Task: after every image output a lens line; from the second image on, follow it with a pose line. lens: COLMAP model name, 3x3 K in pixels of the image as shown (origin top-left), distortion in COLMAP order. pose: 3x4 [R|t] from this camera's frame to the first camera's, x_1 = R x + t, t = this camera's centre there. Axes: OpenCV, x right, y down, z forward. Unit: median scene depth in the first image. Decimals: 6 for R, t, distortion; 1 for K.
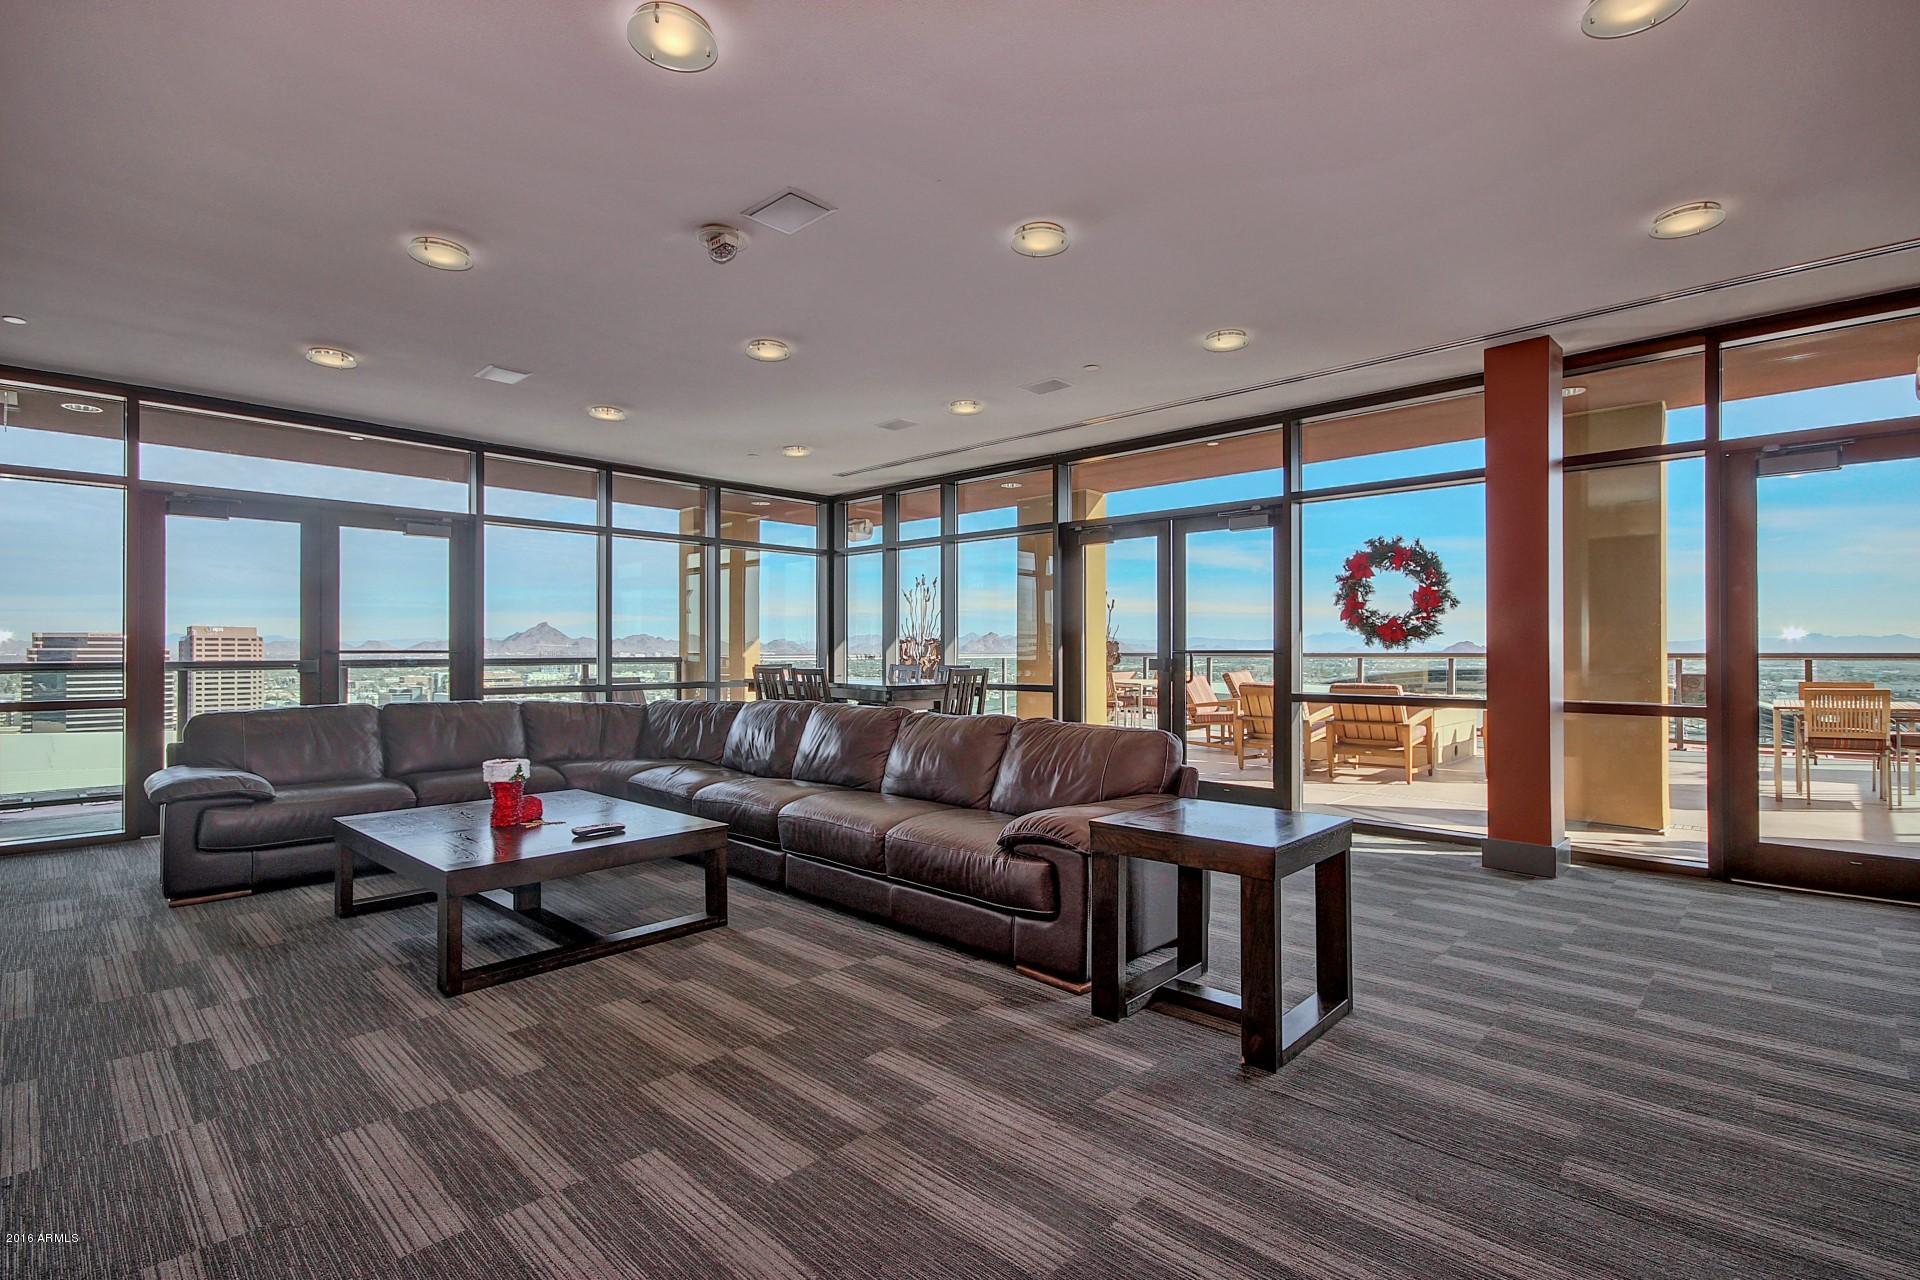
lens RADIAL K [[903.9, 0, 968.9], [0, 903.9, 649.1], [0, 0, 1]] dist [-0.000888, -0.000200]
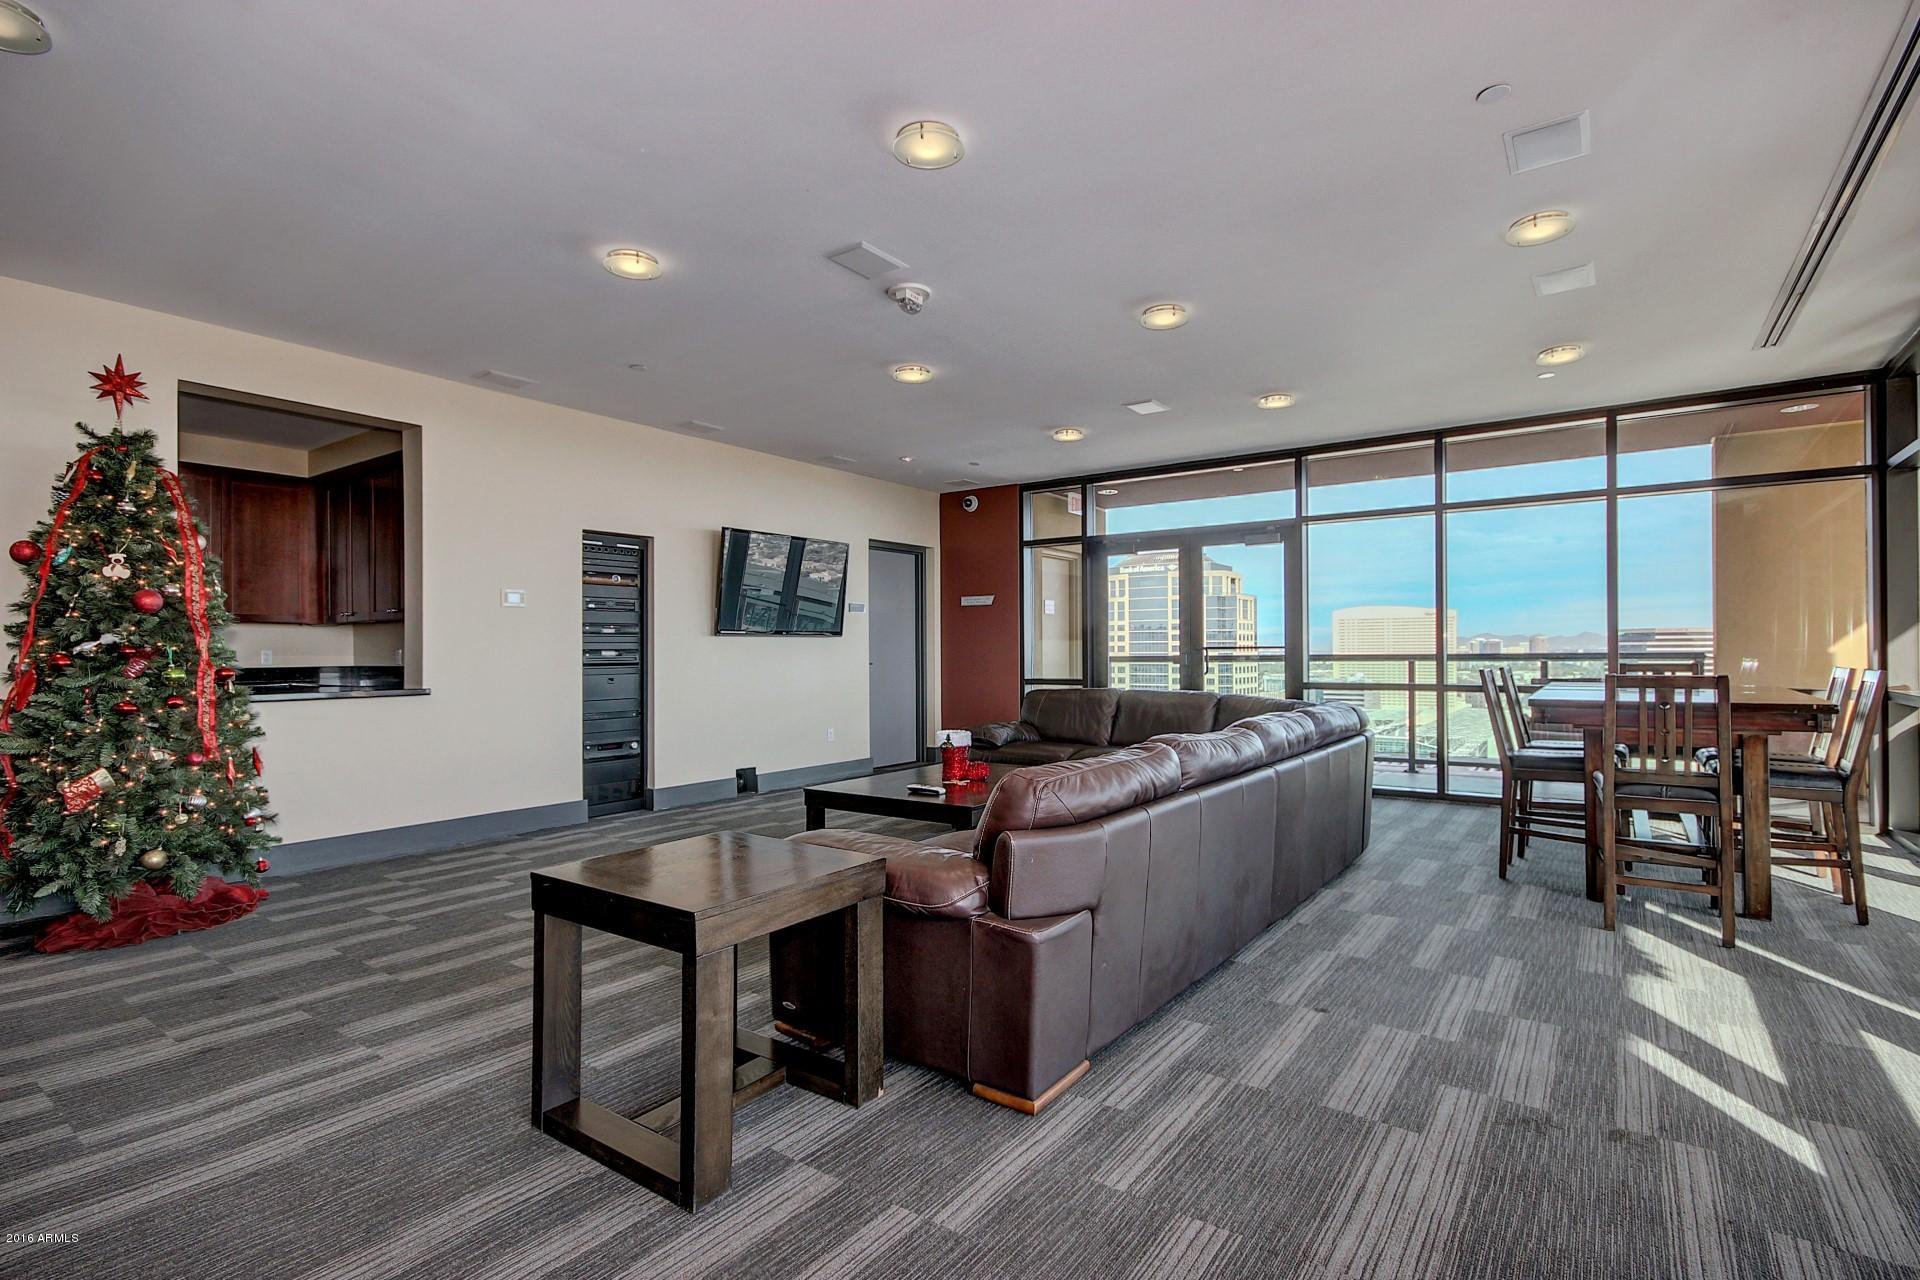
lens RADIAL K [[903.9, 0, 940.5], [0, 903.9, 640.9], [0, 0, 1]] dist [-0.000888, -0.000200]
pose [[0.111467, -0.013563, -0.993676, 0.453592], [0.009012, 0.999880, -0.012637, 0.004425], [0.993727, -0.007546, 0.111575, 0.468617]]
